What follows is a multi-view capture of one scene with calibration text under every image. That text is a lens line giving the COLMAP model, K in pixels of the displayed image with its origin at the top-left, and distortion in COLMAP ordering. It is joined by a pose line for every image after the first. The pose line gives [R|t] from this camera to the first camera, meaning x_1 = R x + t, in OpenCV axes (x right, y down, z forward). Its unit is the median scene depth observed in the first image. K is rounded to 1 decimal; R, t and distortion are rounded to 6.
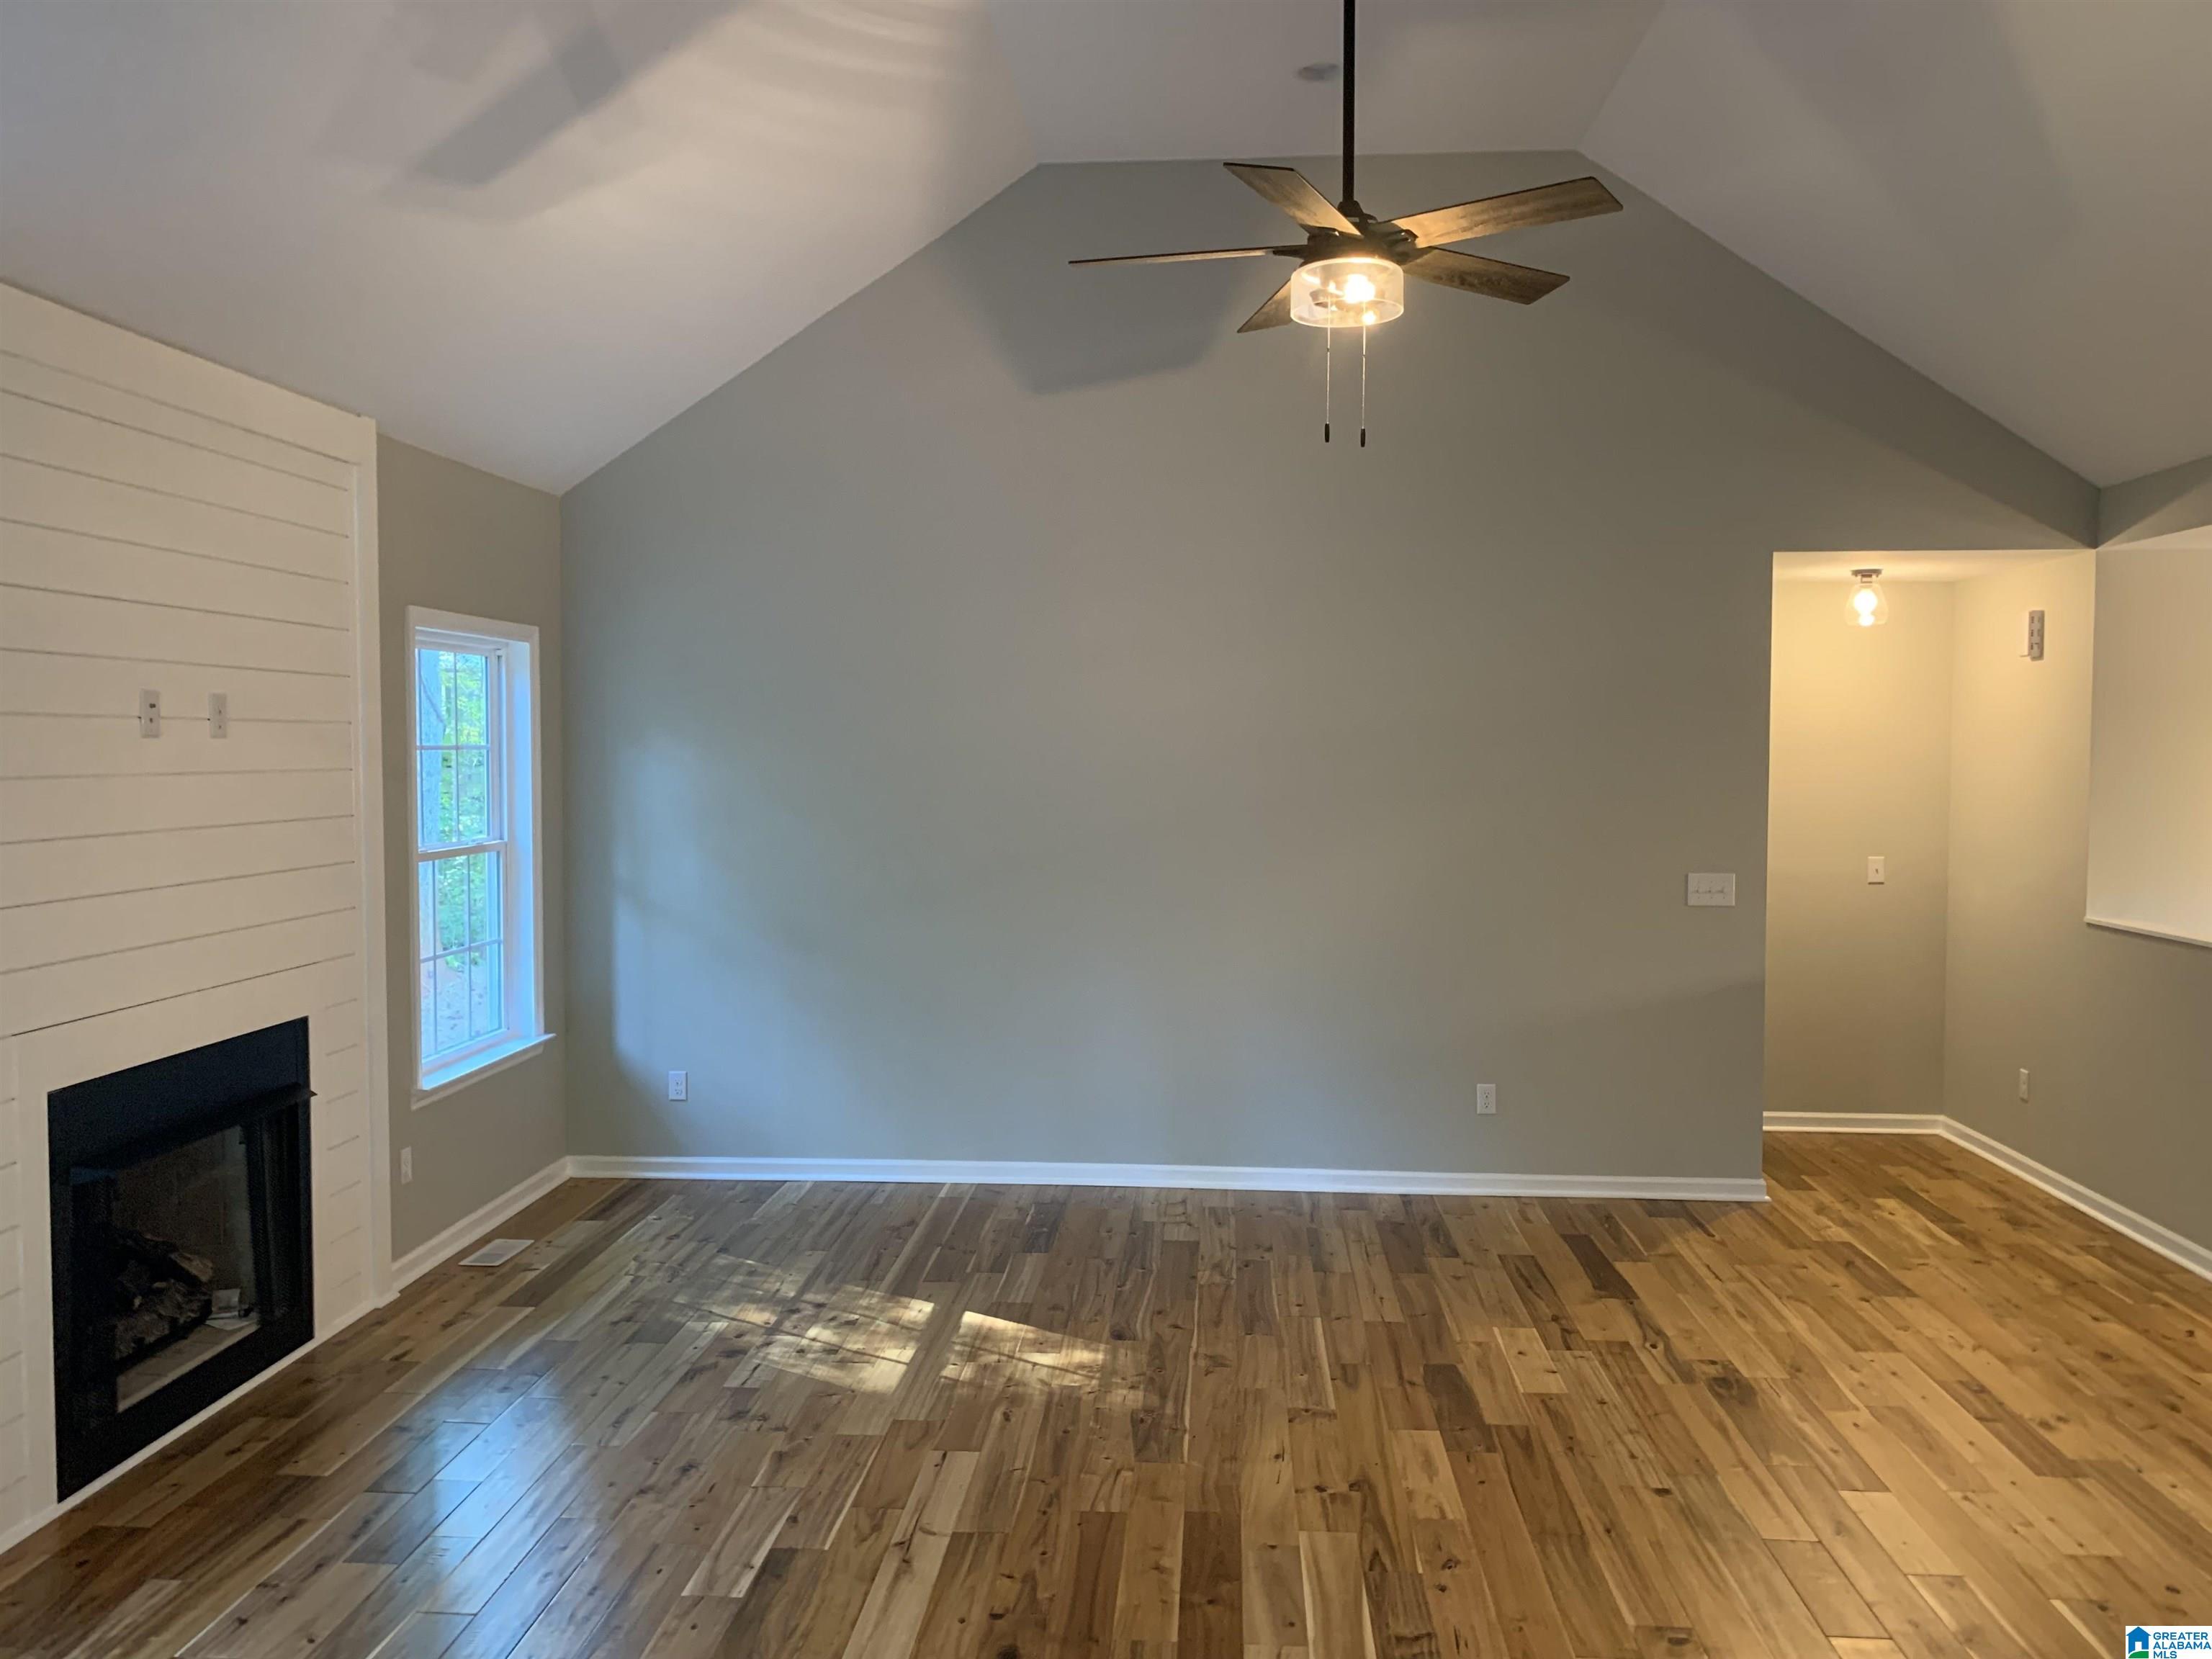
lens RADIAL K [[1706.9, 0, 1109.1], [0, 1706.9, 835.3], [0, 0, 1]] dist [0.056101, -0.071365]
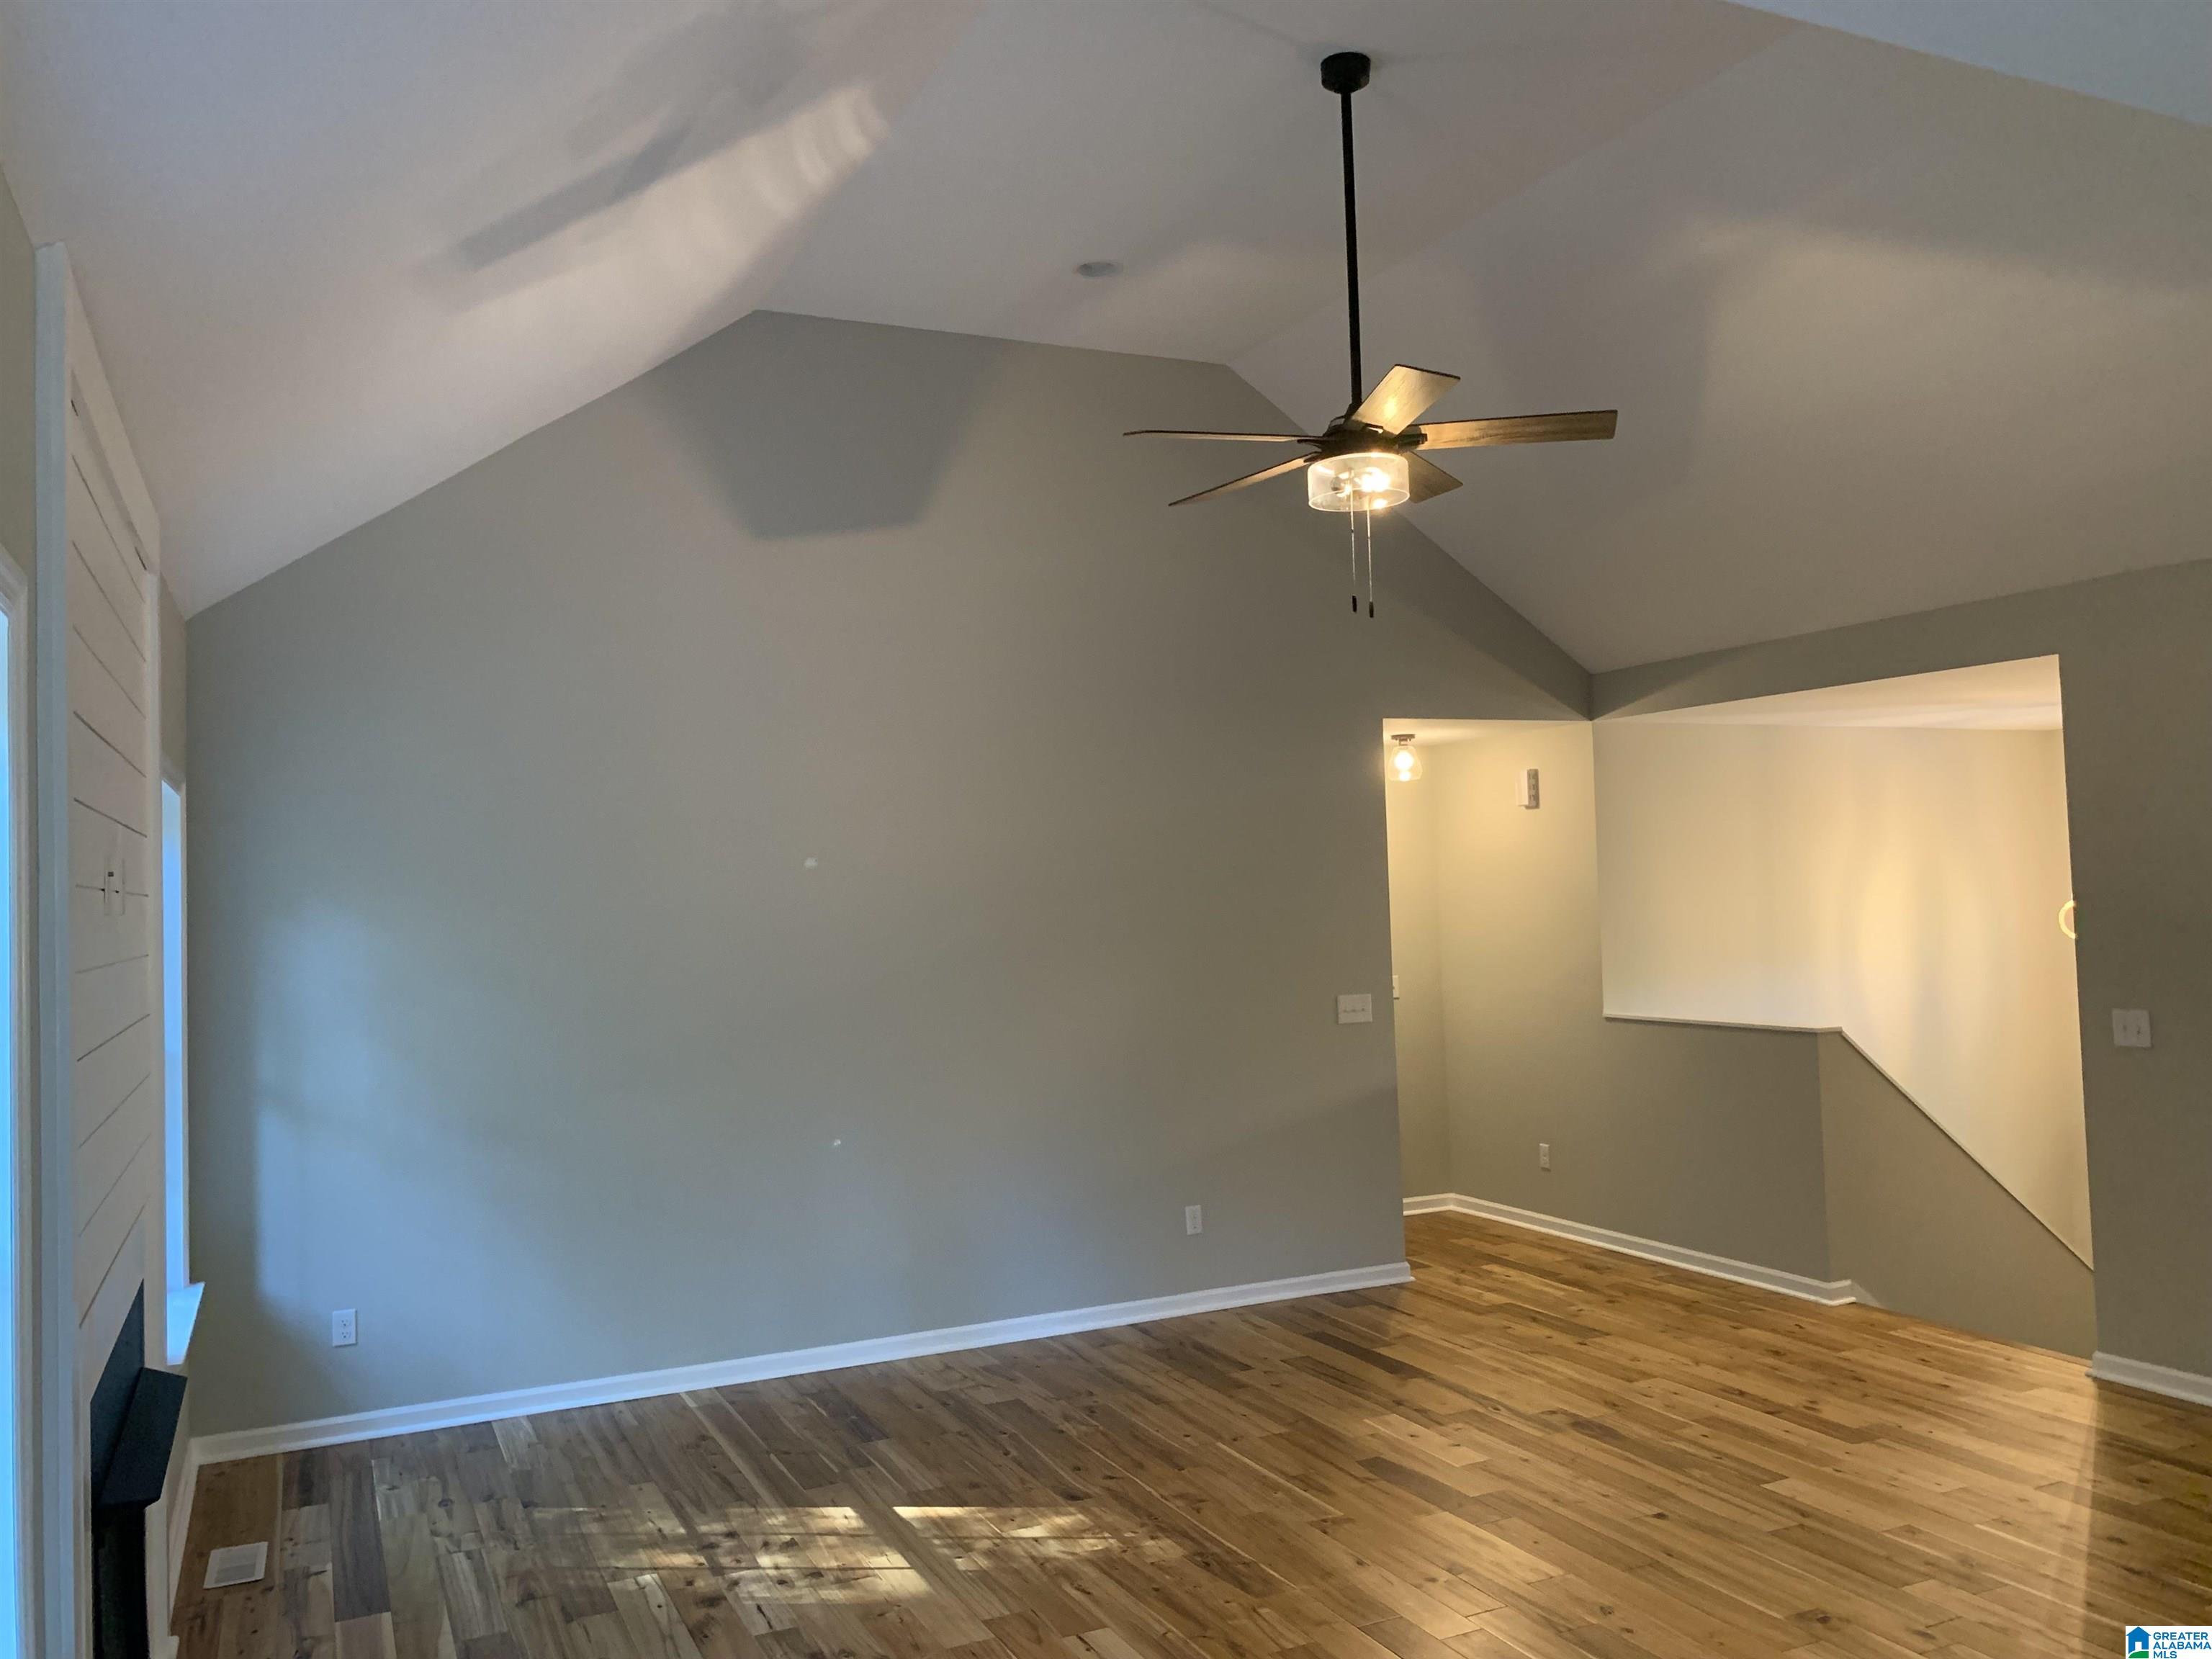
lens RADIAL K [[1725.1, 0, 1108.5], [0, 1725.1, 836.1], [0, 0, 1]] dist [0.009812, 0.008536]
pose [[0.872262, -0.013309, 0.488857, -0.432854], [0.058329, 0.995325, -0.076978, -0.005693], [-0.485548, 0.095660, 0.868961, 0.092899]]
